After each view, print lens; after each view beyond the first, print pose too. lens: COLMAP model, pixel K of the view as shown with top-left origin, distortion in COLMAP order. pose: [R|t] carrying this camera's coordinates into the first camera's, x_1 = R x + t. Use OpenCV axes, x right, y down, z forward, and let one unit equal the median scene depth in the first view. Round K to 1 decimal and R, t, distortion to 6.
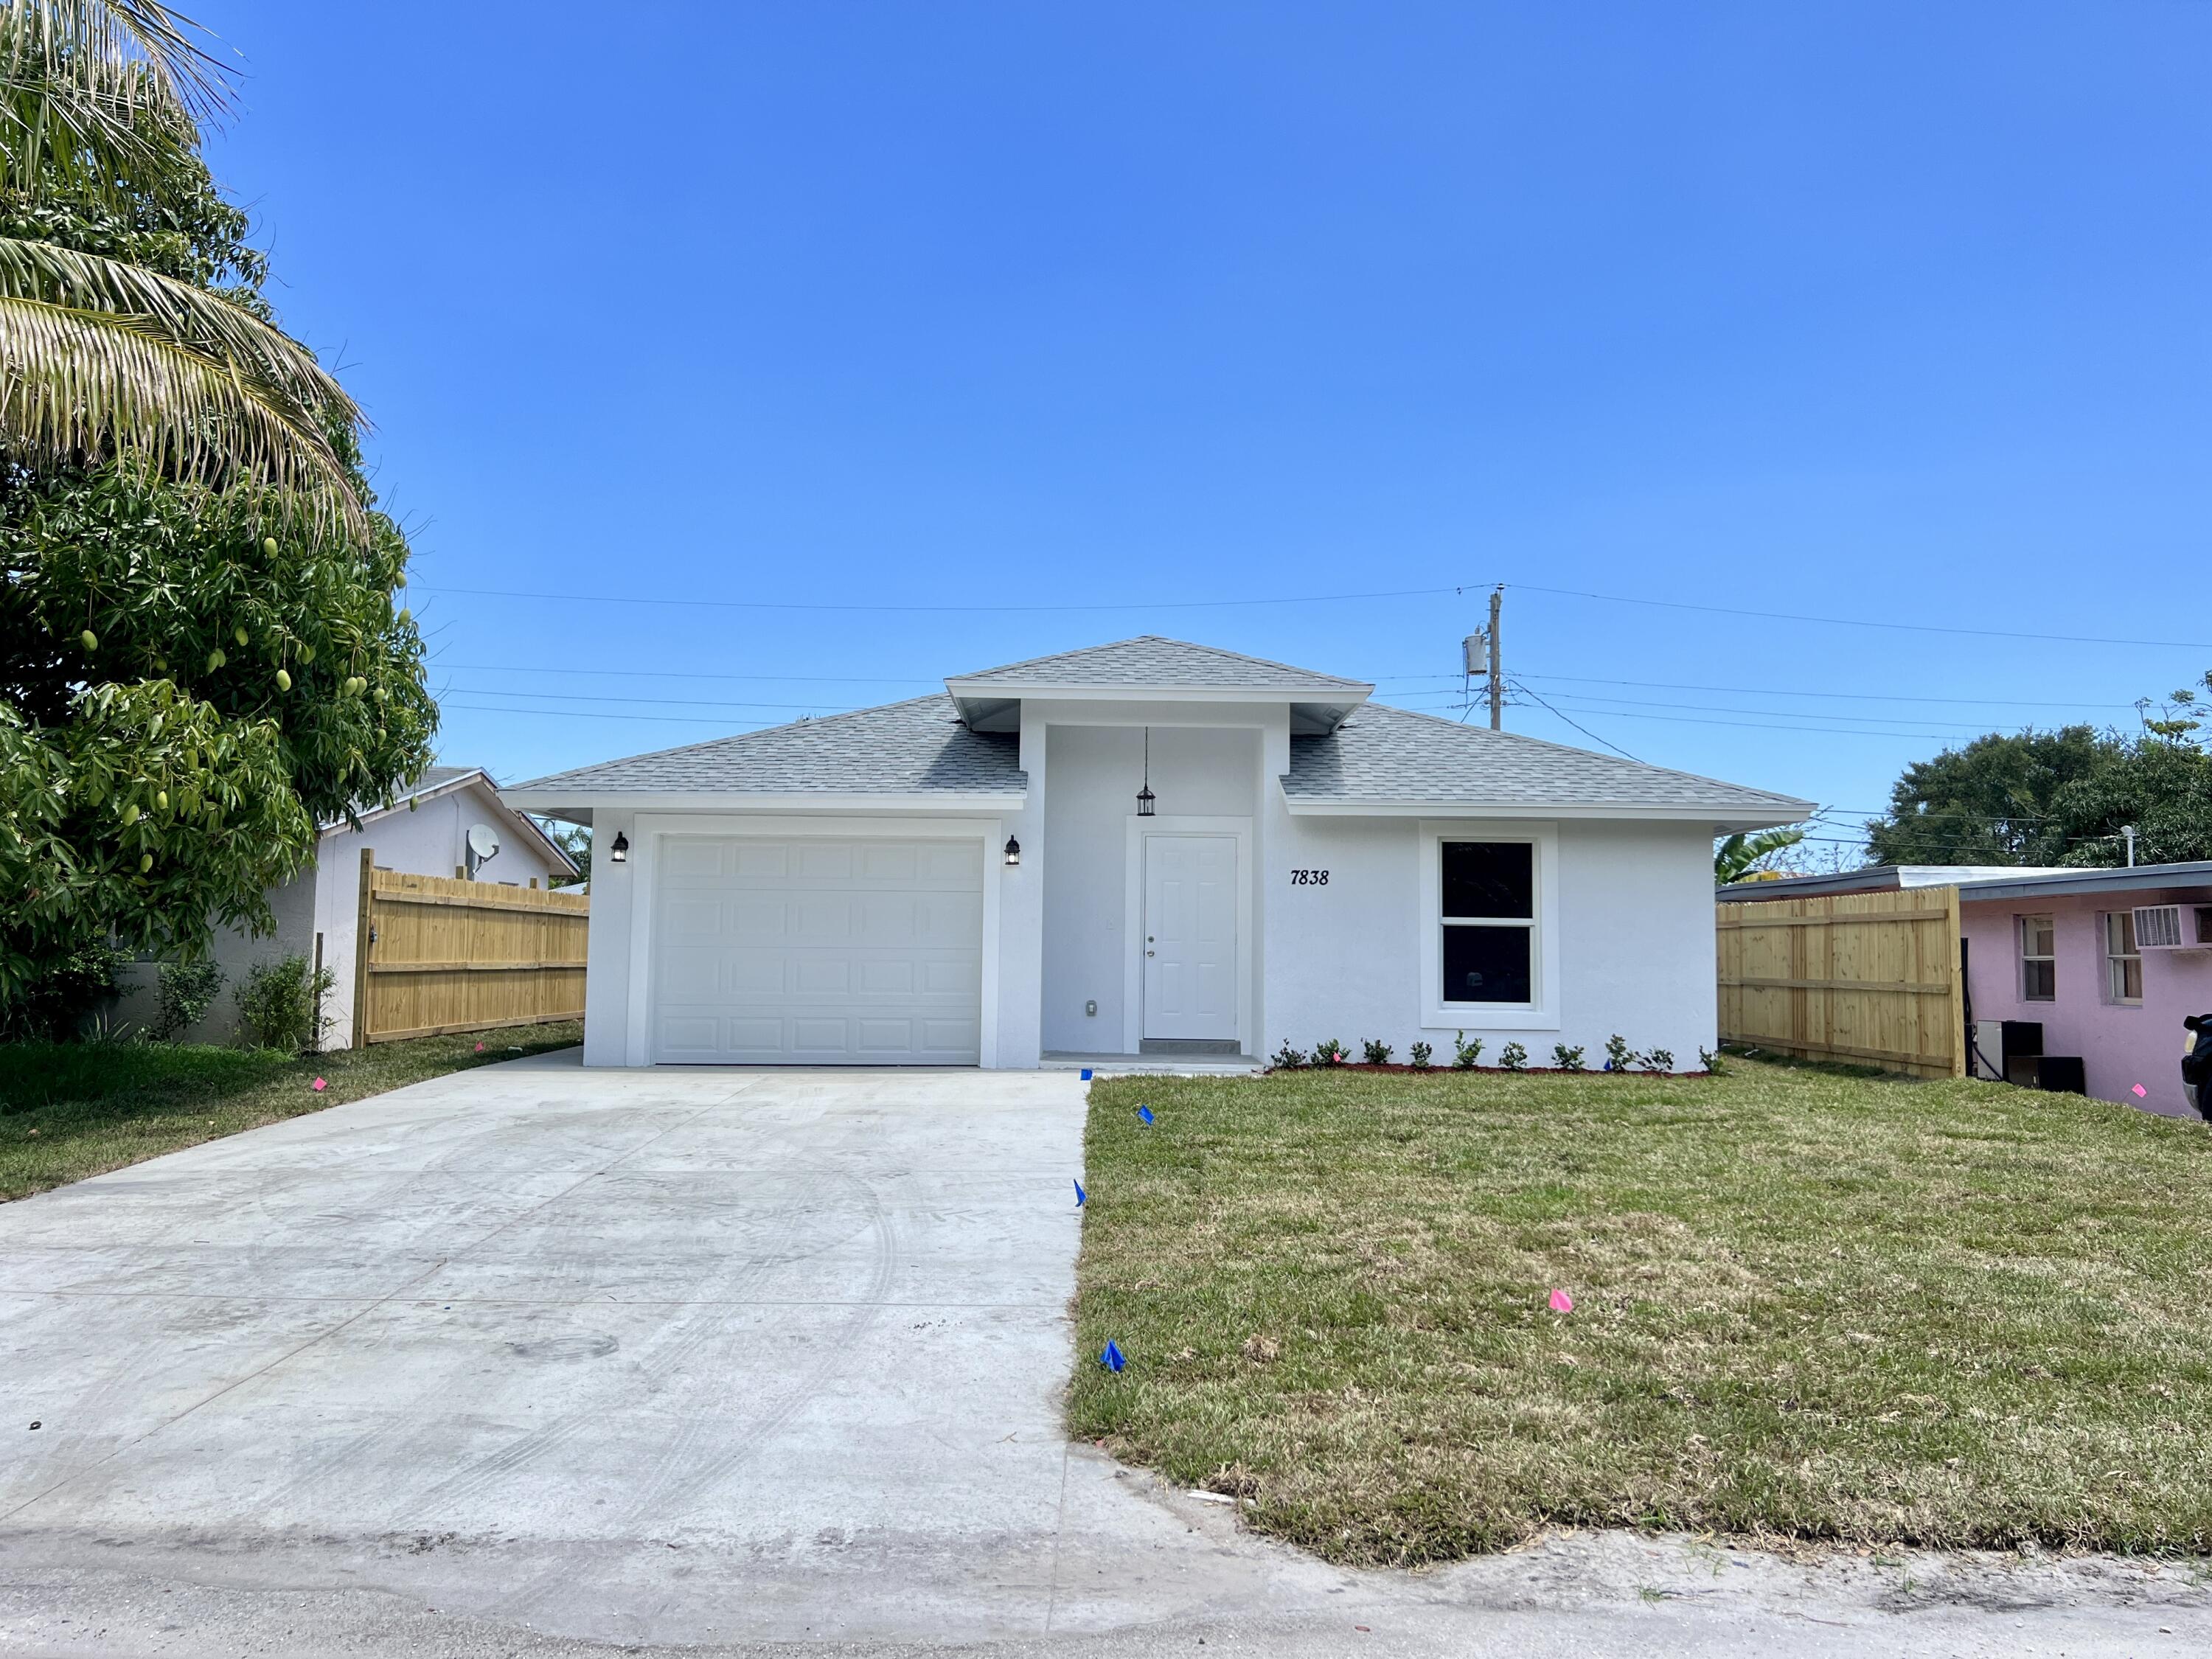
lens RADIAL K [[1655.2, 0, 1106.0], [0, 1655.2, 829.5], [0, 0, 1]] dist [0.082899, -0.140532]
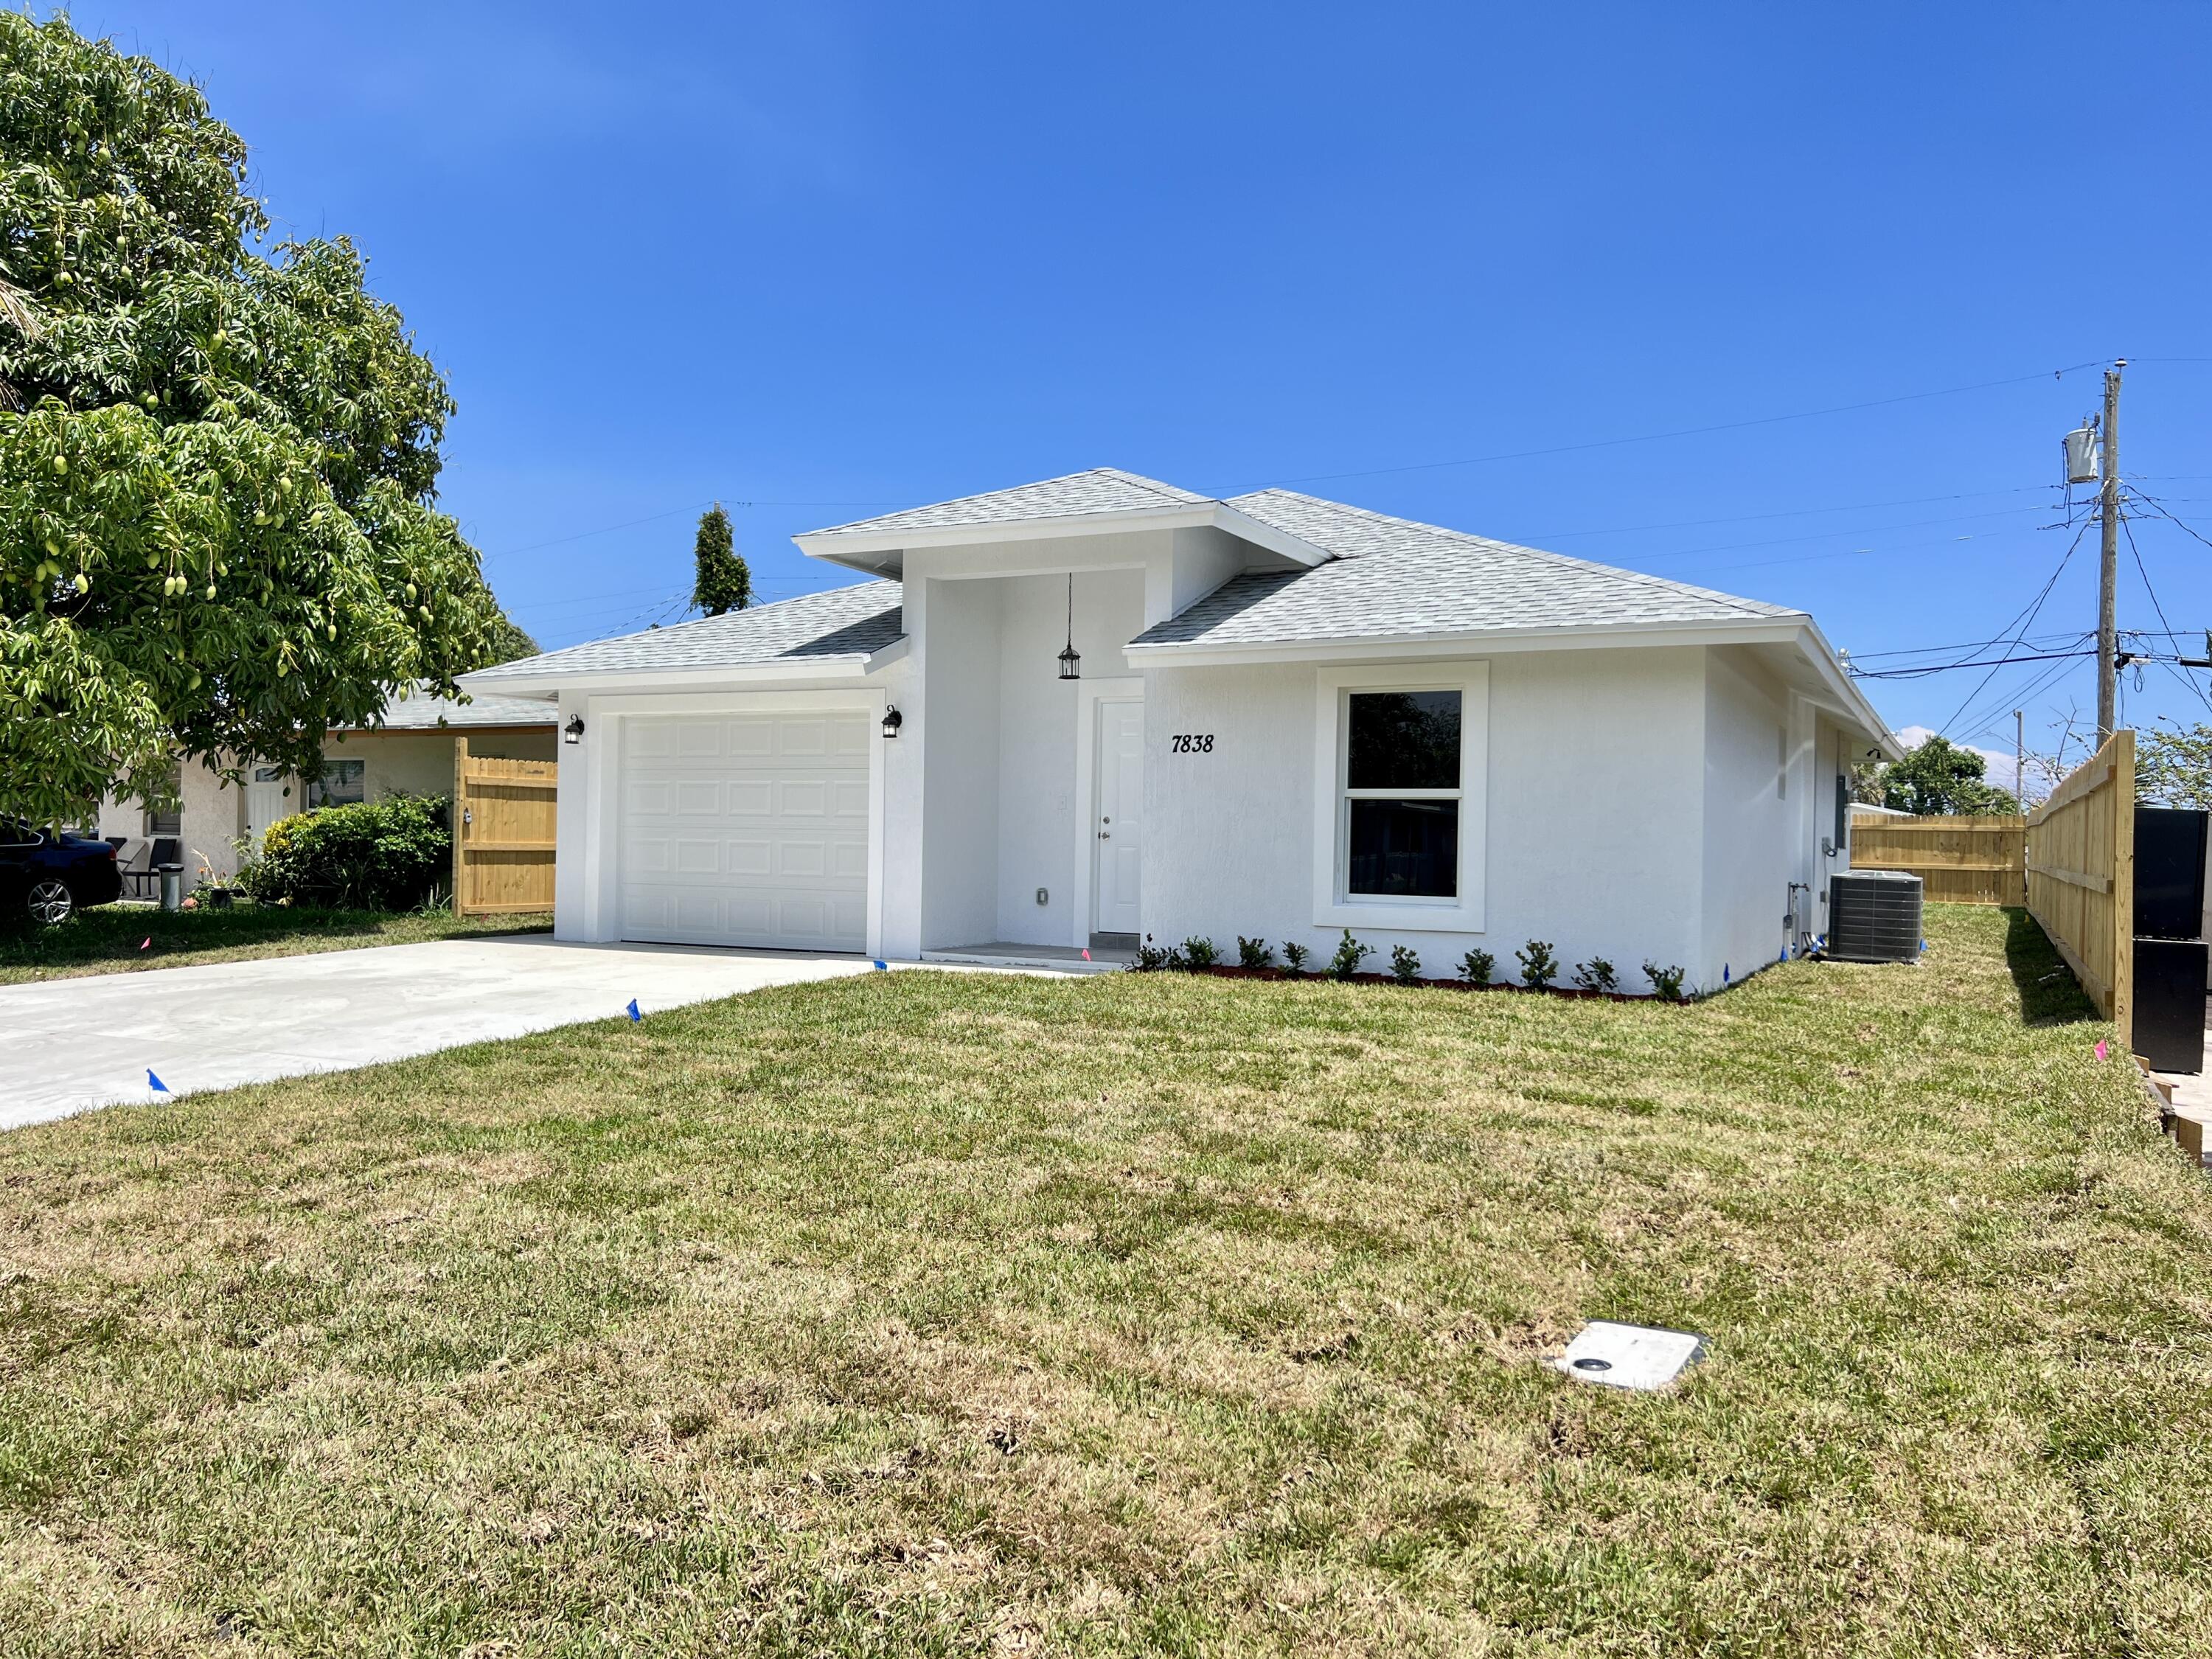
lens RADIAL K [[1652.8, 0, 1107.7], [0, 1652.8, 838.9], [0, 0, 1]] dist [0.083119, -0.115168]
pose [[0.881090, 0.001644, -0.472945, 0.481727], [0.030364, 0.997734, 0.060035, 0.025702], [0.471972, -0.067256, 0.879044, 0.244662]]
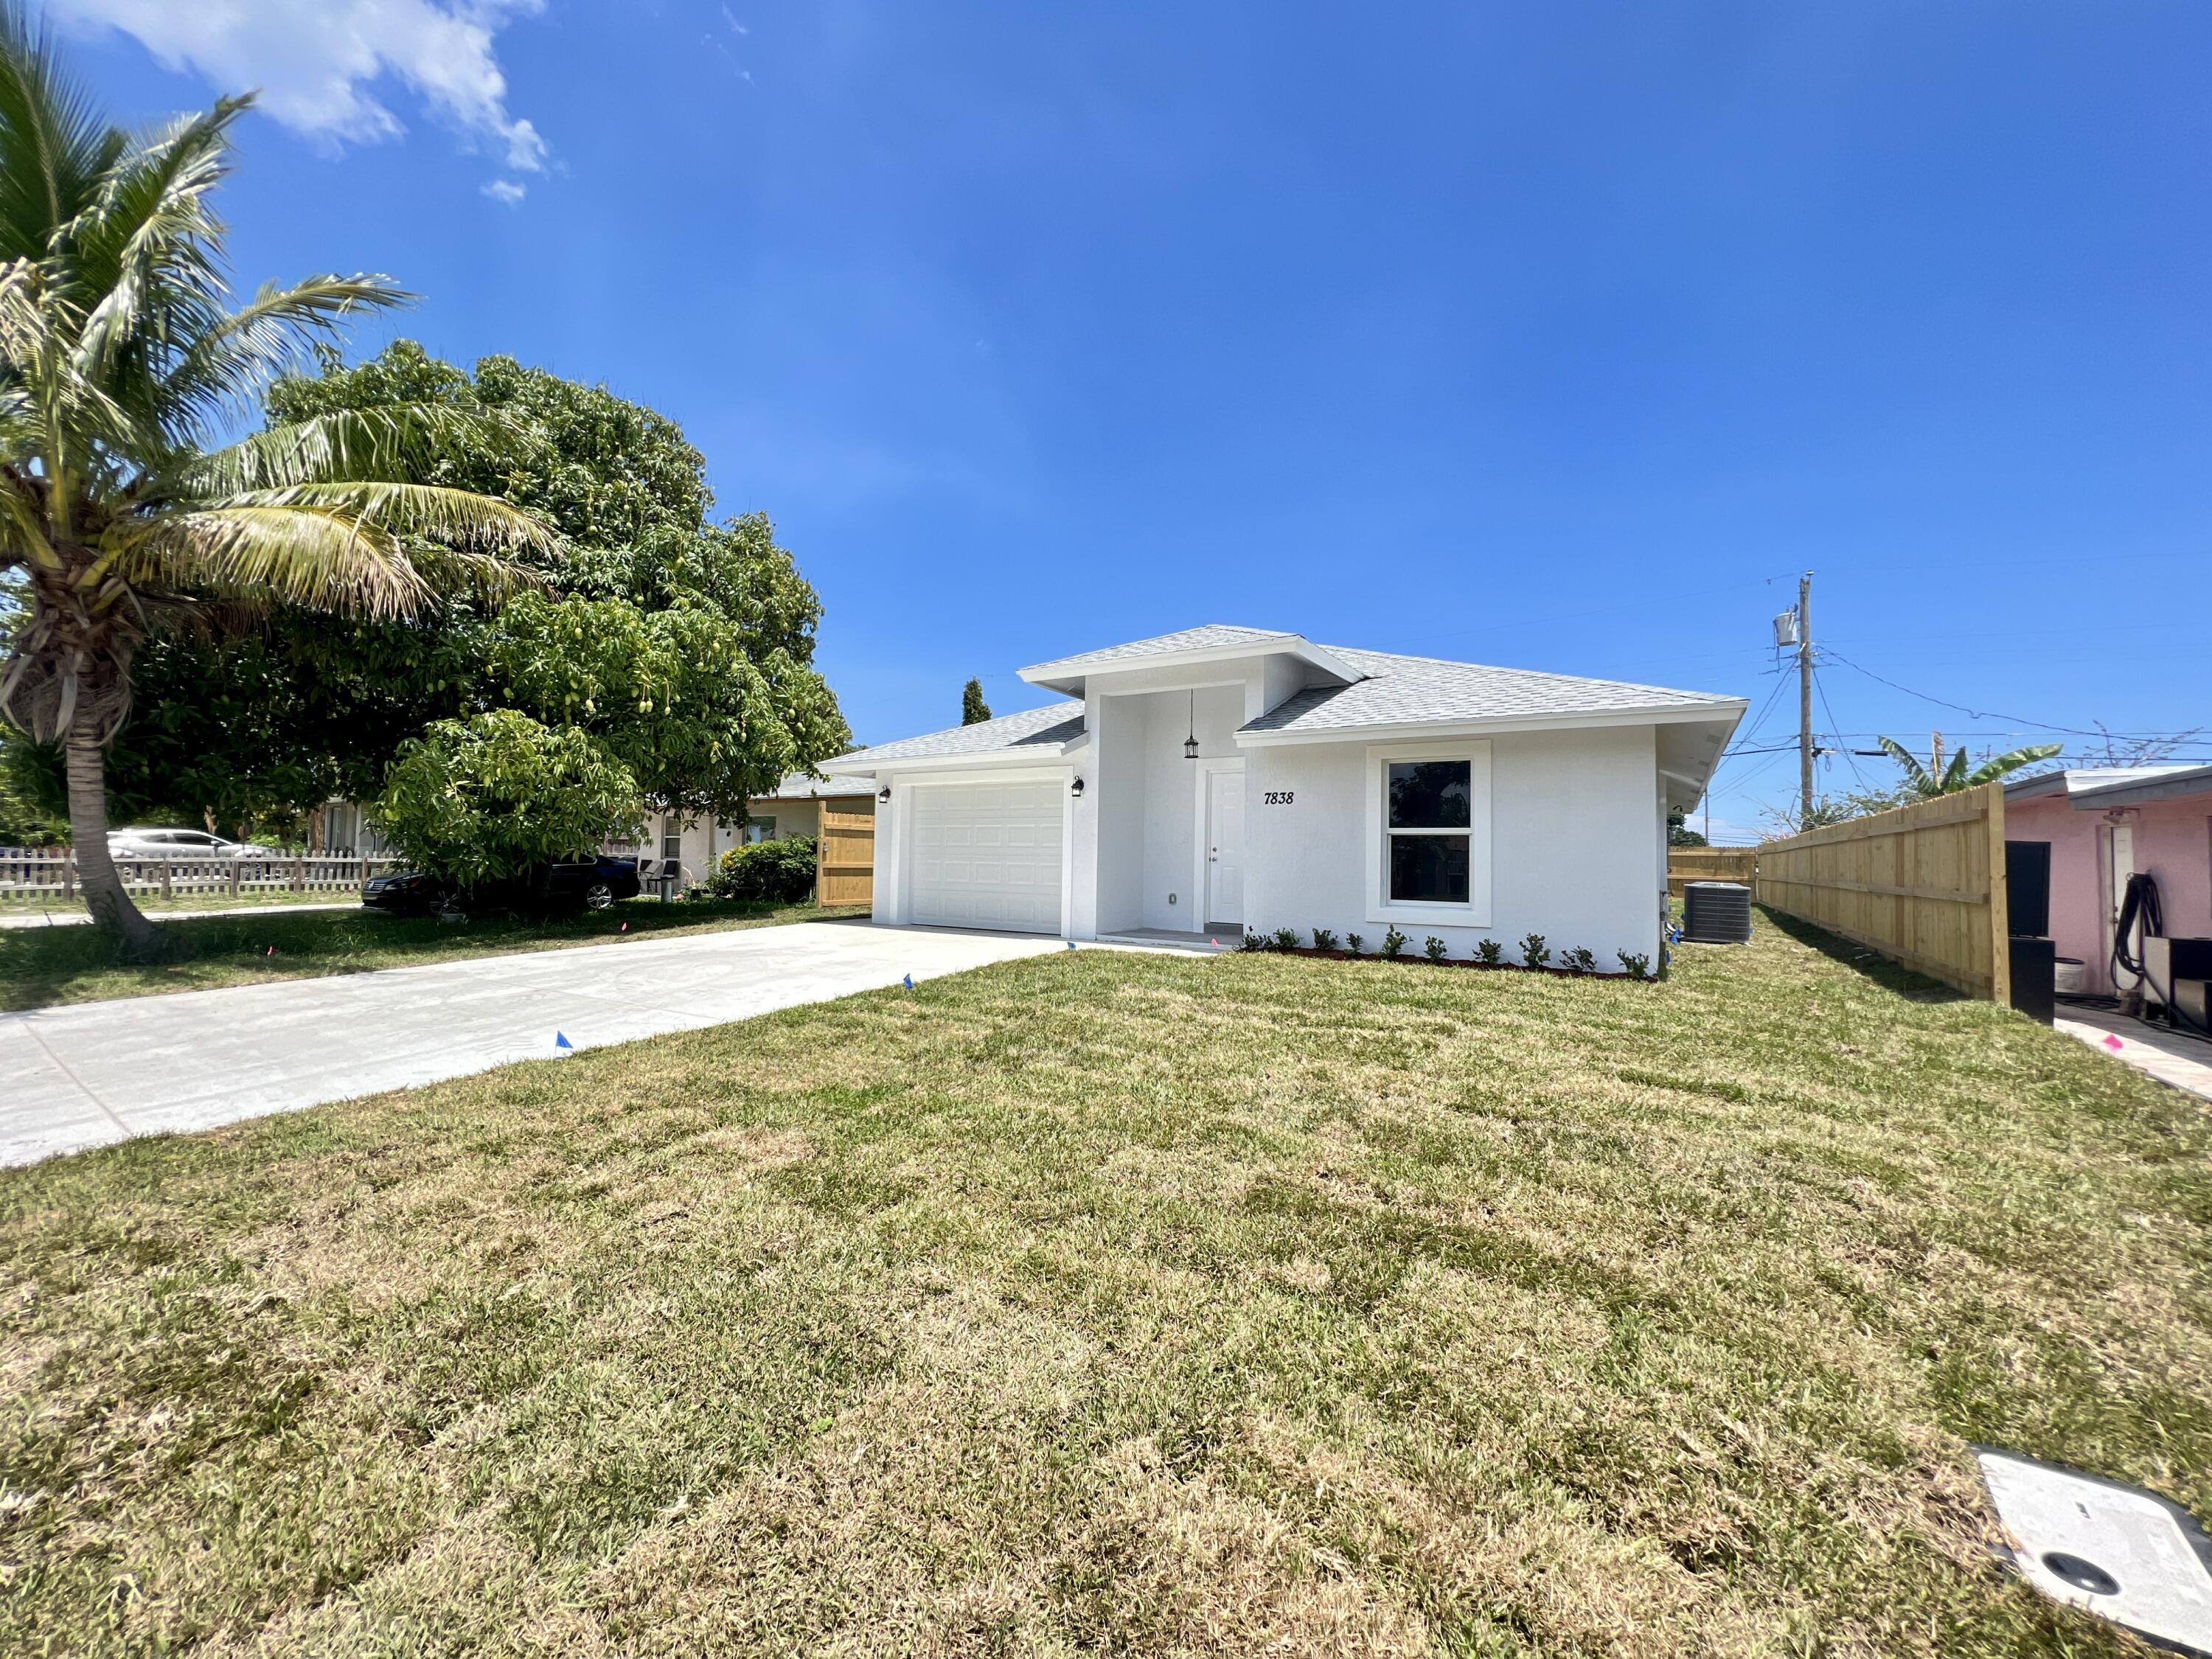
lens RADIAL K [[901.6, 0, 1101.9], [0, 901.6, 823.9], [0, 0, 1]] dist [-0.002264, -0.000008]
pose [[0.835363, -0.019923, -0.549338, 0.386176], [0.035042, 0.999240, 0.017047, 0.032107], [0.548581, -0.033490, 0.835427, 0.359533]]
